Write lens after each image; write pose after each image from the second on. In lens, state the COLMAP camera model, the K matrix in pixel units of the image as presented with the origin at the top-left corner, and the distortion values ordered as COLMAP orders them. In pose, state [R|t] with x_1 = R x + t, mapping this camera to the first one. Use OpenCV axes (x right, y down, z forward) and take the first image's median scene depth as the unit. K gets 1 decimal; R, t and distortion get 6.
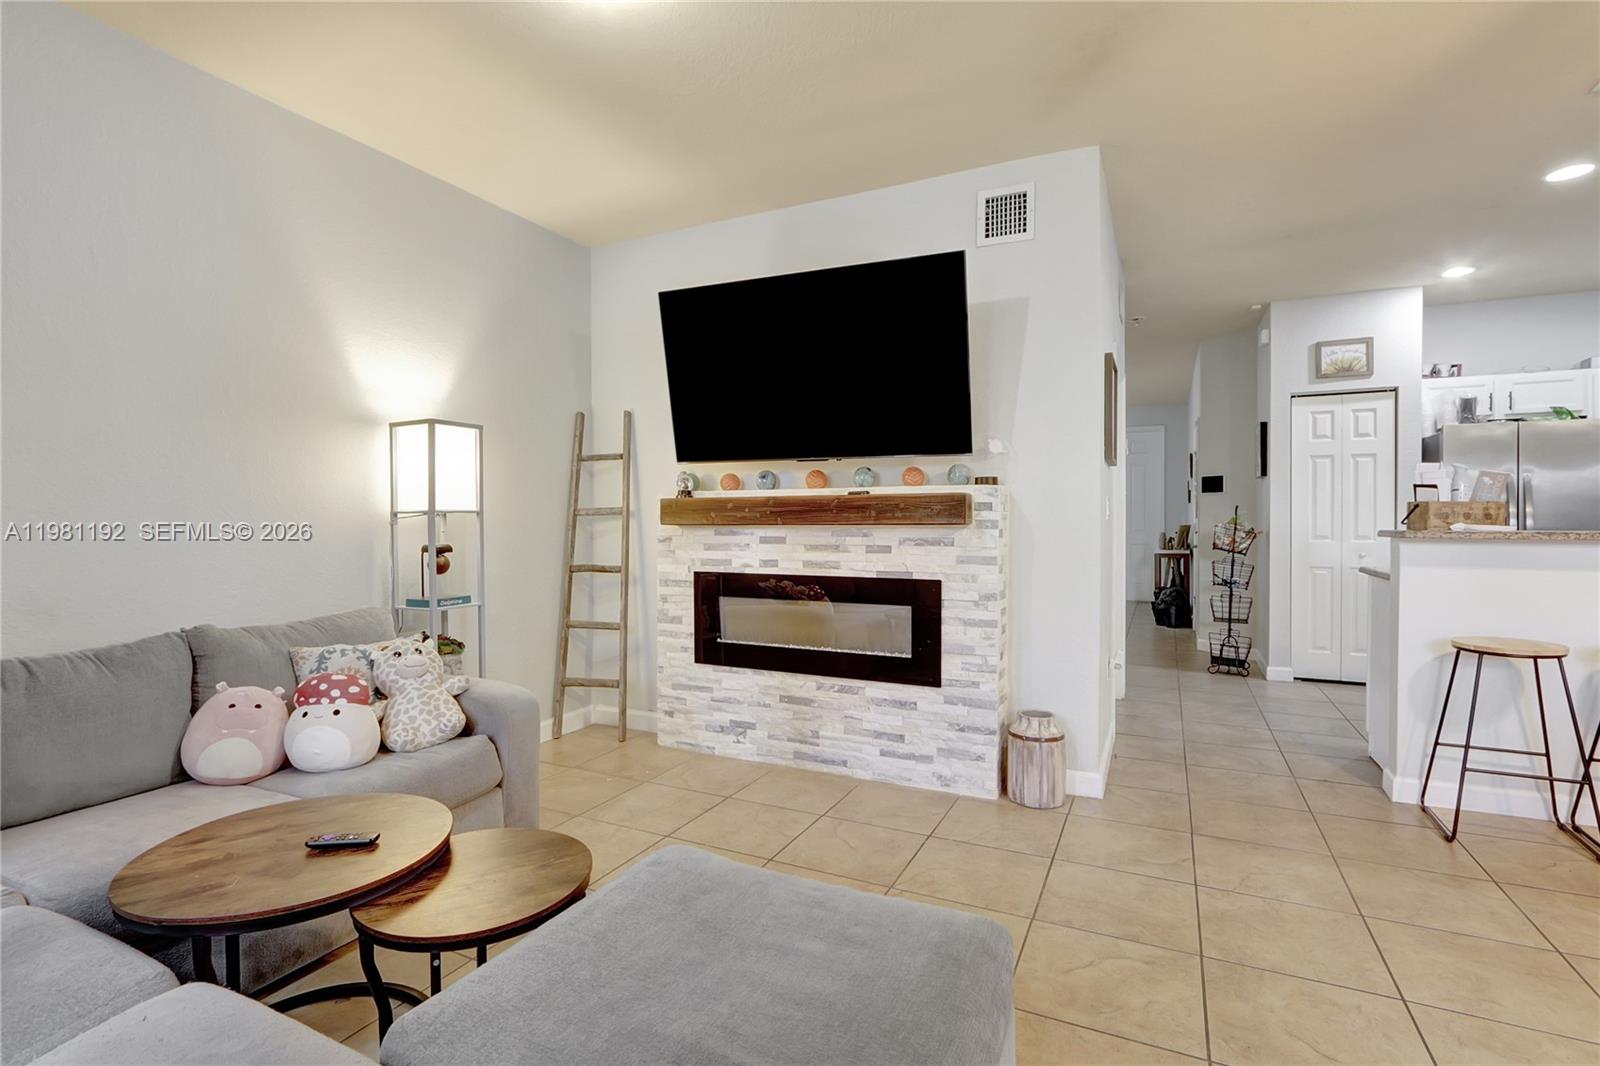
lens RADIAL K [[764.0, 0, 795.5], [0, 764.0, 526.2], [0, 0, 1]] dist [-0.004706, -0.000544]
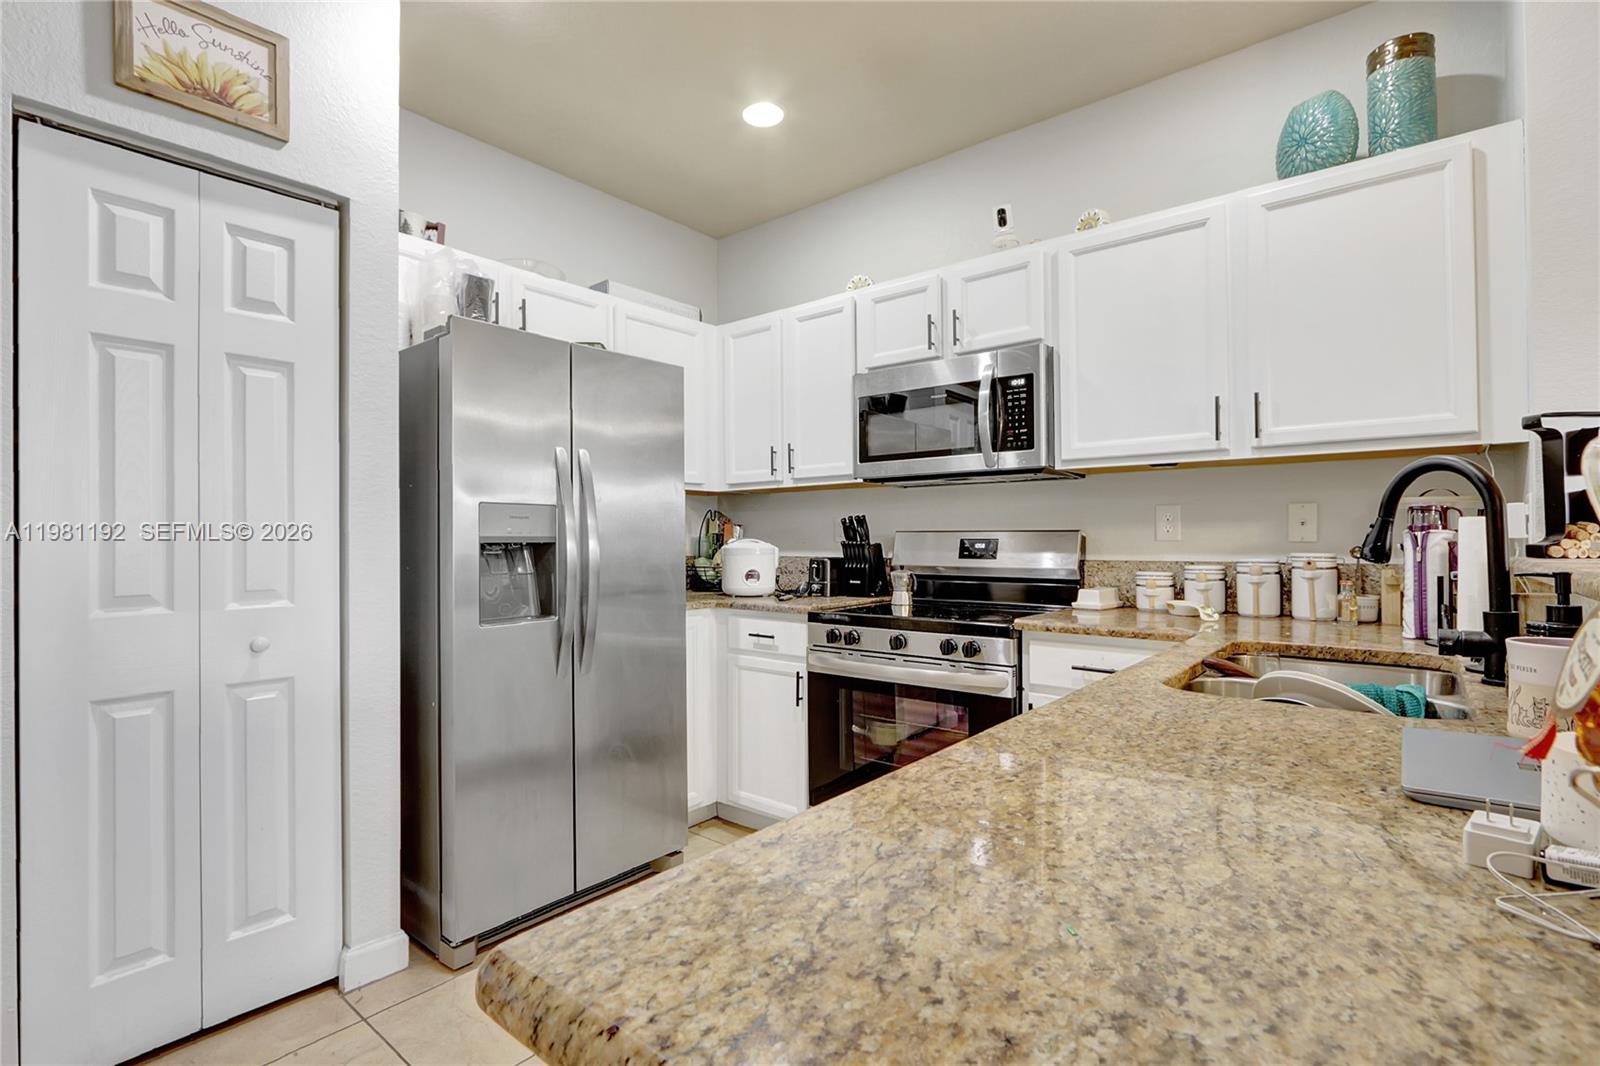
lens RADIAL K [[764.0, 0, 794.7], [0, 764.0, 536.0], [0, 0, 1]] dist [-0.004706, -0.000544]
pose [[0.244057, 0.008352, 0.969725, 0.461108], [0.017780, 0.999756, -0.013085, -0.003464], [-0.969598, 0.020435, 0.243849, 0.671595]]
